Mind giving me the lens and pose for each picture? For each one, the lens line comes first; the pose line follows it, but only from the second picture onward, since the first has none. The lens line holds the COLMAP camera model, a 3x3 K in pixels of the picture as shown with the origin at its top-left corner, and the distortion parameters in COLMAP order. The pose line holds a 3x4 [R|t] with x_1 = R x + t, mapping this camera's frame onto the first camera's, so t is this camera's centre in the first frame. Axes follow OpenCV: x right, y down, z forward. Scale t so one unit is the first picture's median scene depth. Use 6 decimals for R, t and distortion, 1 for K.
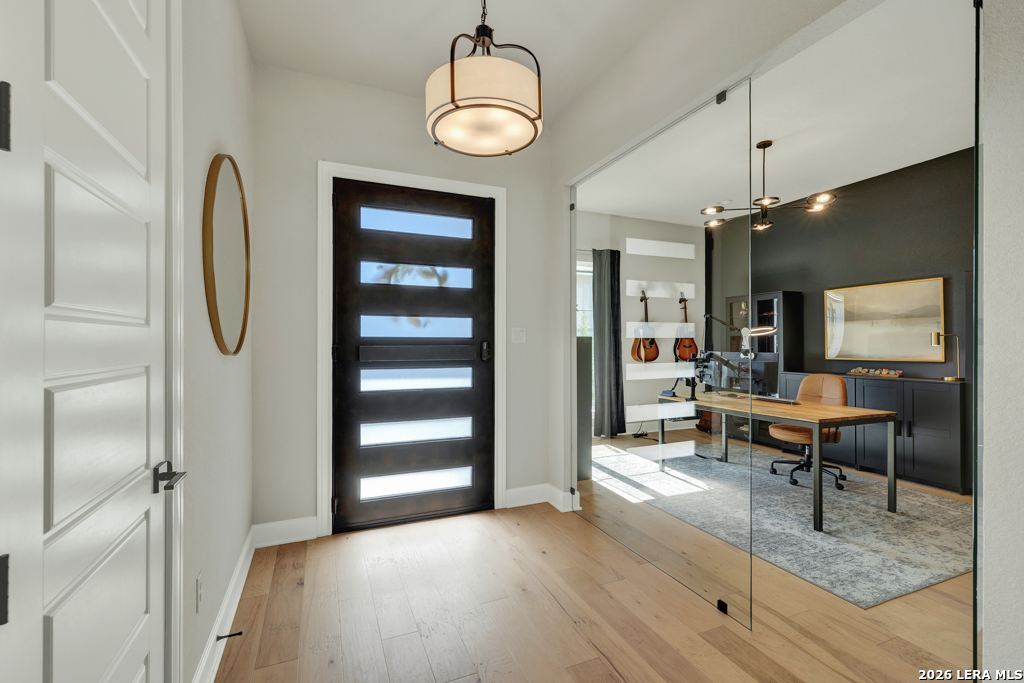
lens RADIAL K [[452.3, 0, 501.4], [0, 452.3, 343.1], [0, 0, 1]] dist [0.003216, 0.000181]
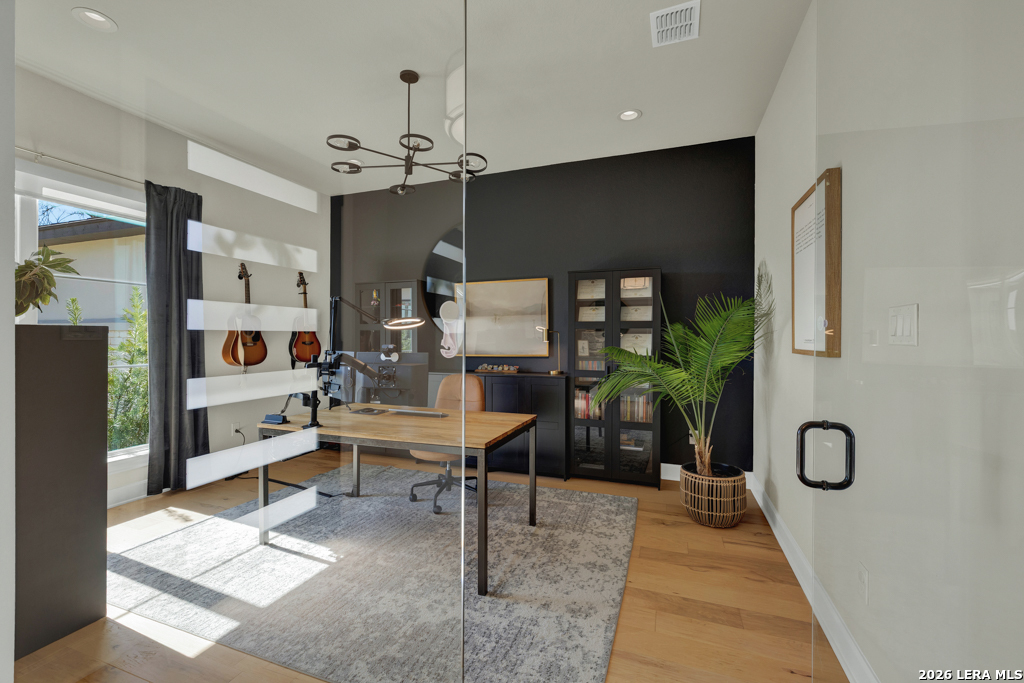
lens RADIAL K [[442.1, 0, 505.6], [0, 442.1, 336.0], [0, 0, 1]] dist [0.003164, 0.000740]
pose [[0.692348, 0.004925, 0.721547, 0.148787], [-0.001304, 0.999984, -0.005574, -0.001598], [-0.721563, 0.002918, 0.692343, 0.346805]]
